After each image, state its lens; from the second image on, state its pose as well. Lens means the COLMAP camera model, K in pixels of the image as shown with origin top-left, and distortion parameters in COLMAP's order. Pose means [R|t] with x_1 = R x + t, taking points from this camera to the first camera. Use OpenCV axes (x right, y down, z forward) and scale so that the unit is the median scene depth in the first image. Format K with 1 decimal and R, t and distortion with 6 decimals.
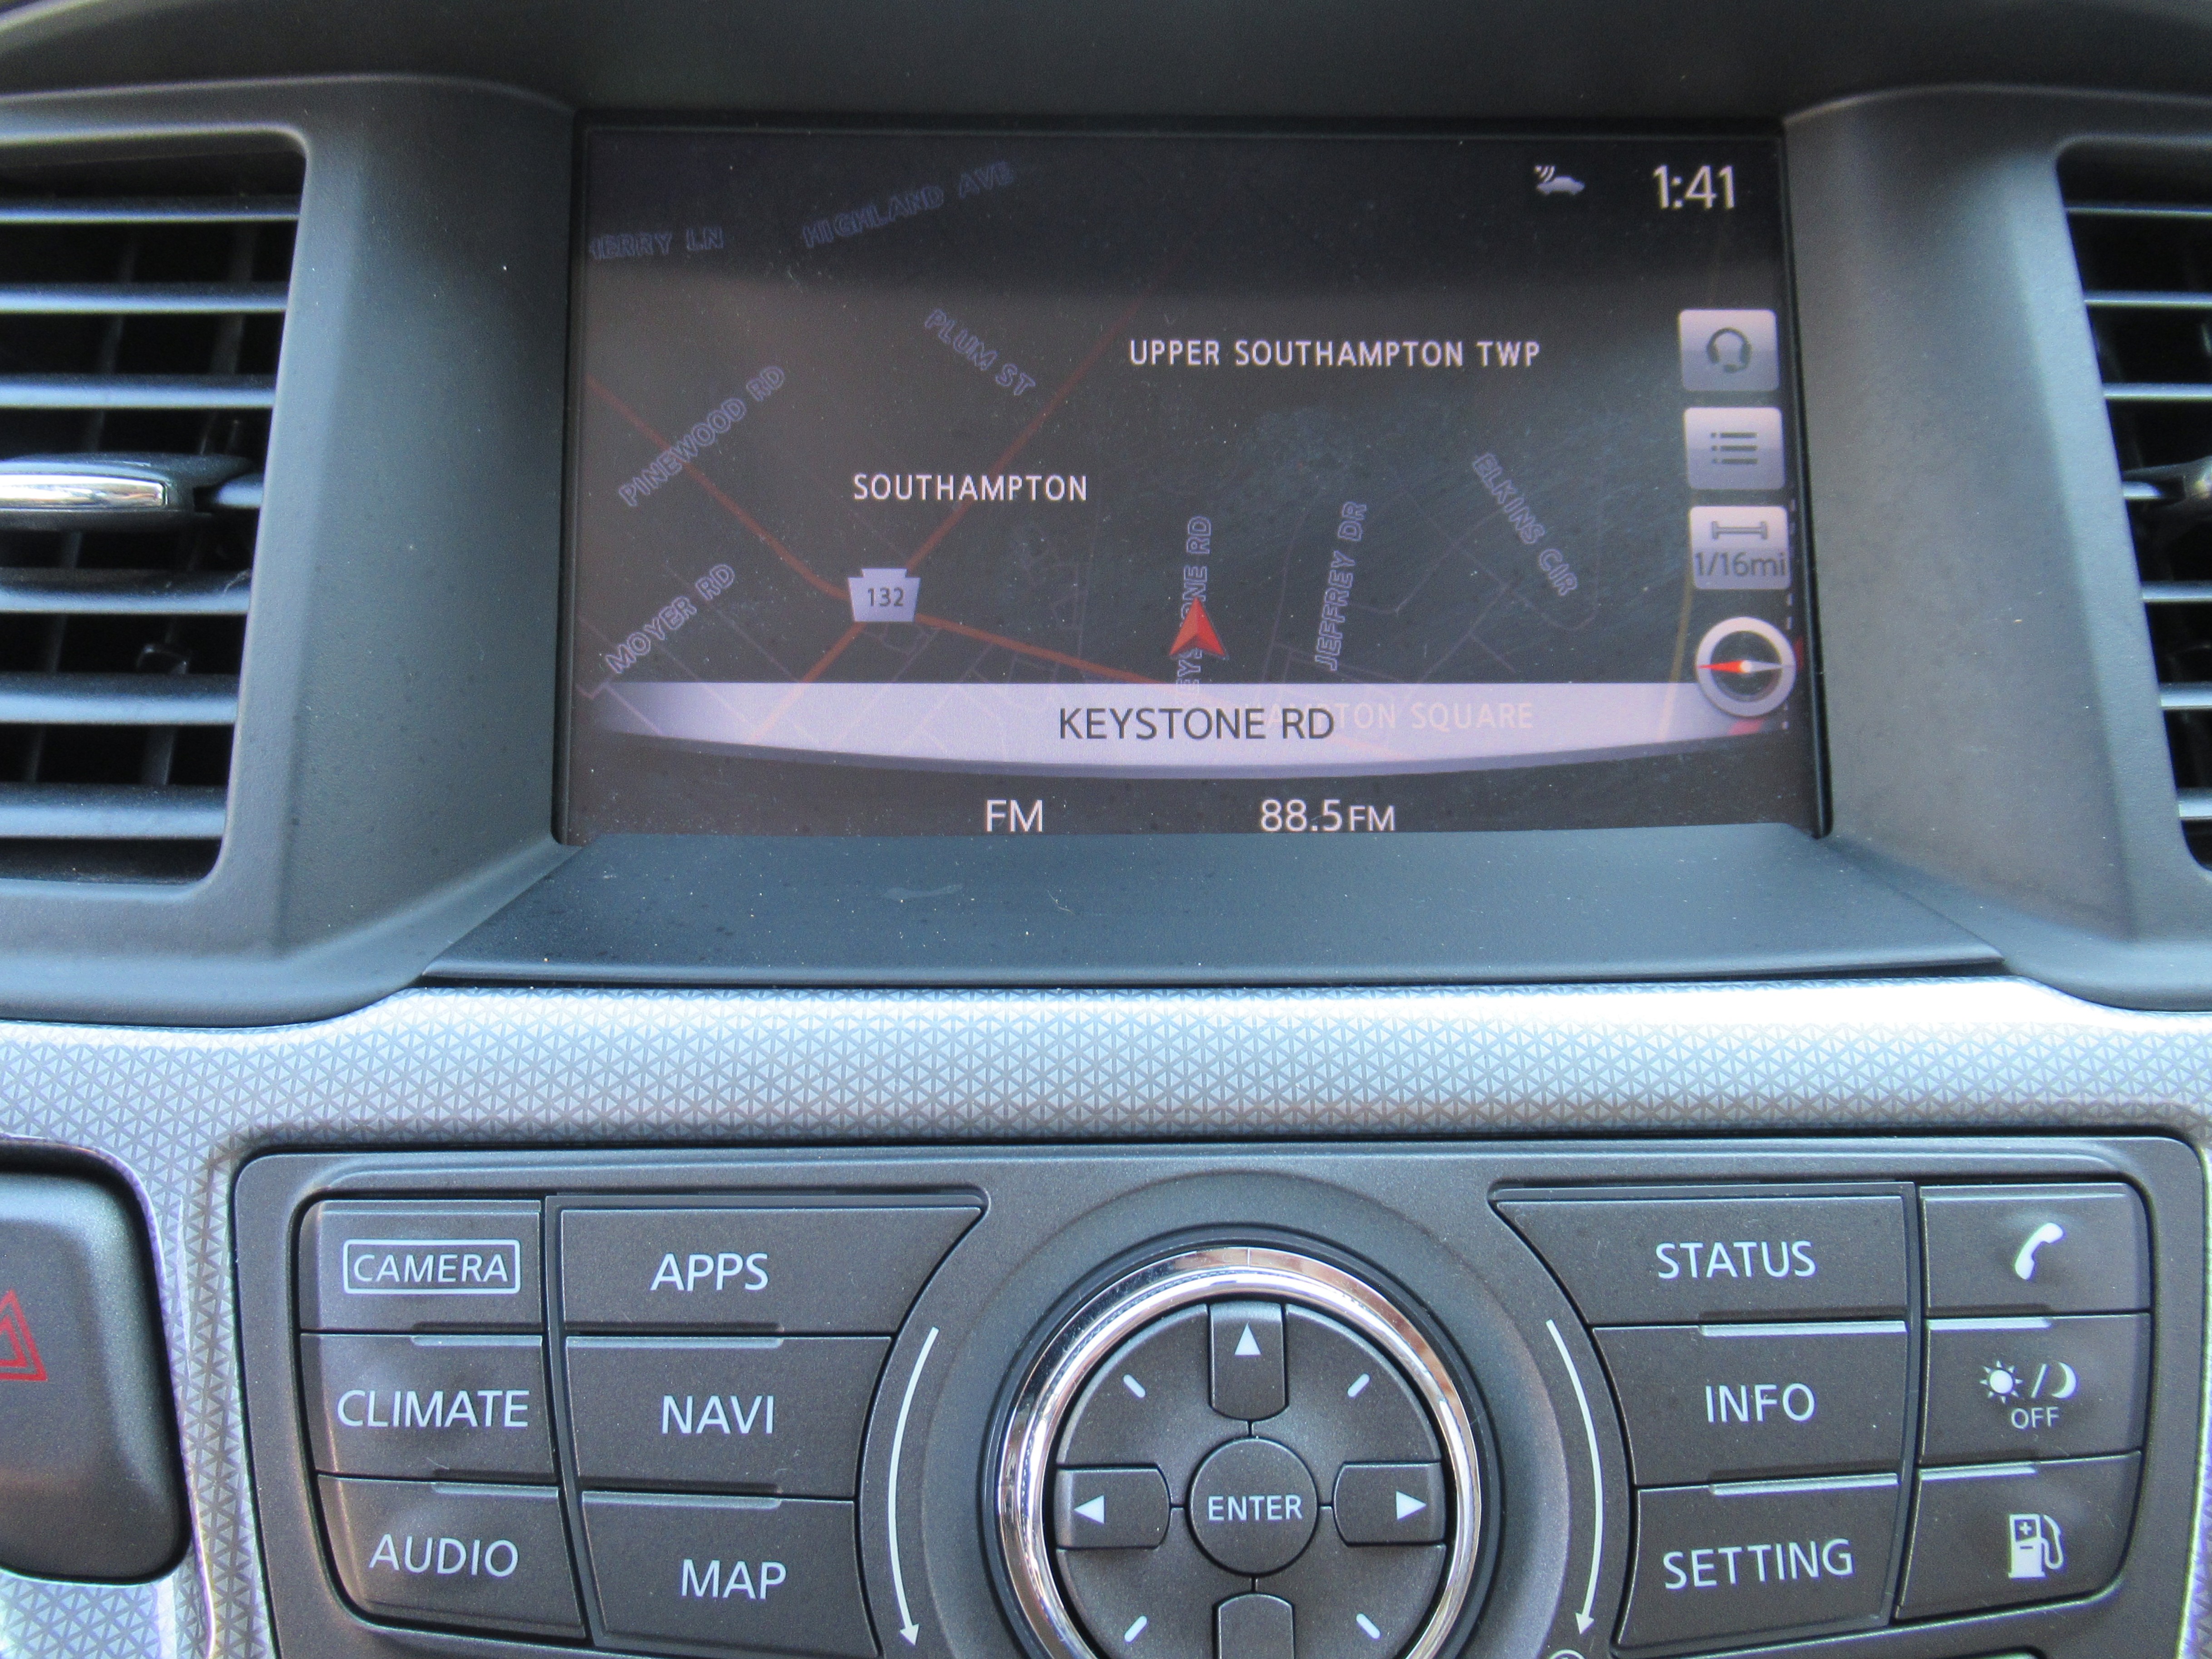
lens RADIAL K [[1910.1, 0, 1106.0], [0, 1910.1, 829.5], [0, 0, 1]] dist [0.019076, -0.002561]
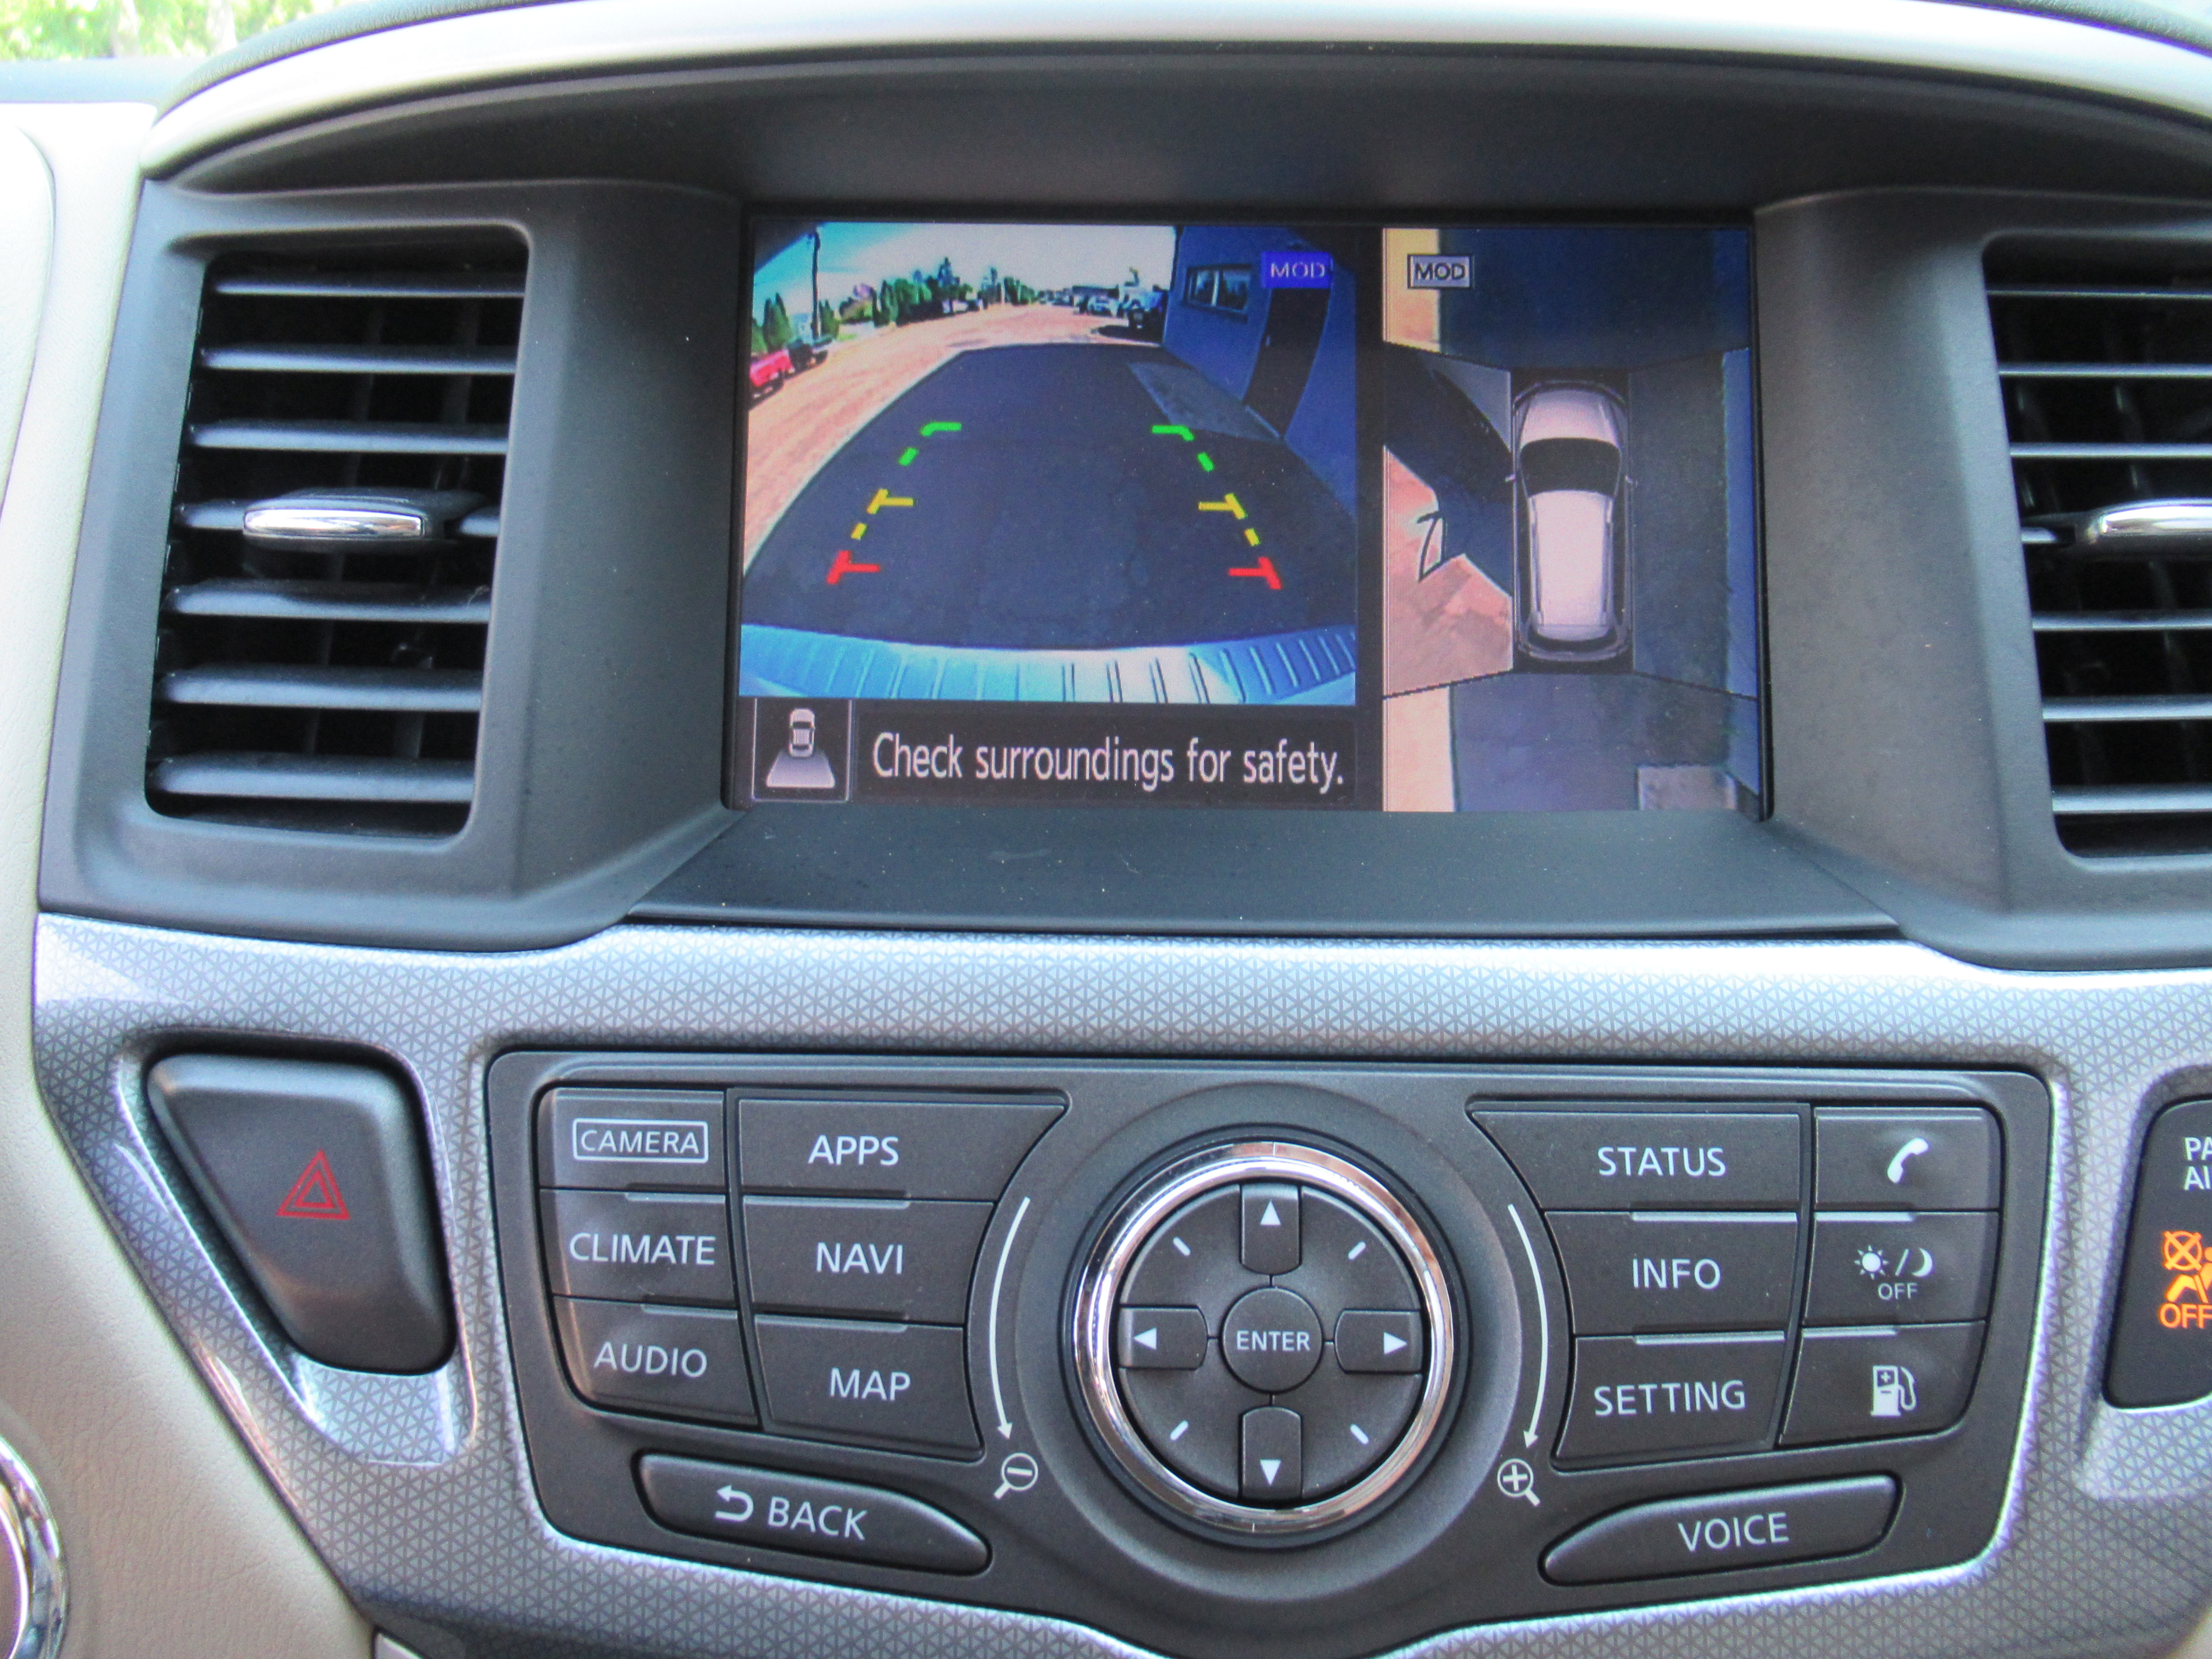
lens RADIAL K [[1910.0, 0, 1106.0], [0, 1910.0, 829.5], [0, 0, 1]] dist [0.019076, -0.002561]
pose [[0.999191, 0.018429, -0.035755, 0.004485], [-0.016981, 0.999040, 0.040389, -0.038335], [0.036465, -0.039749, 0.998544, -0.261979]]
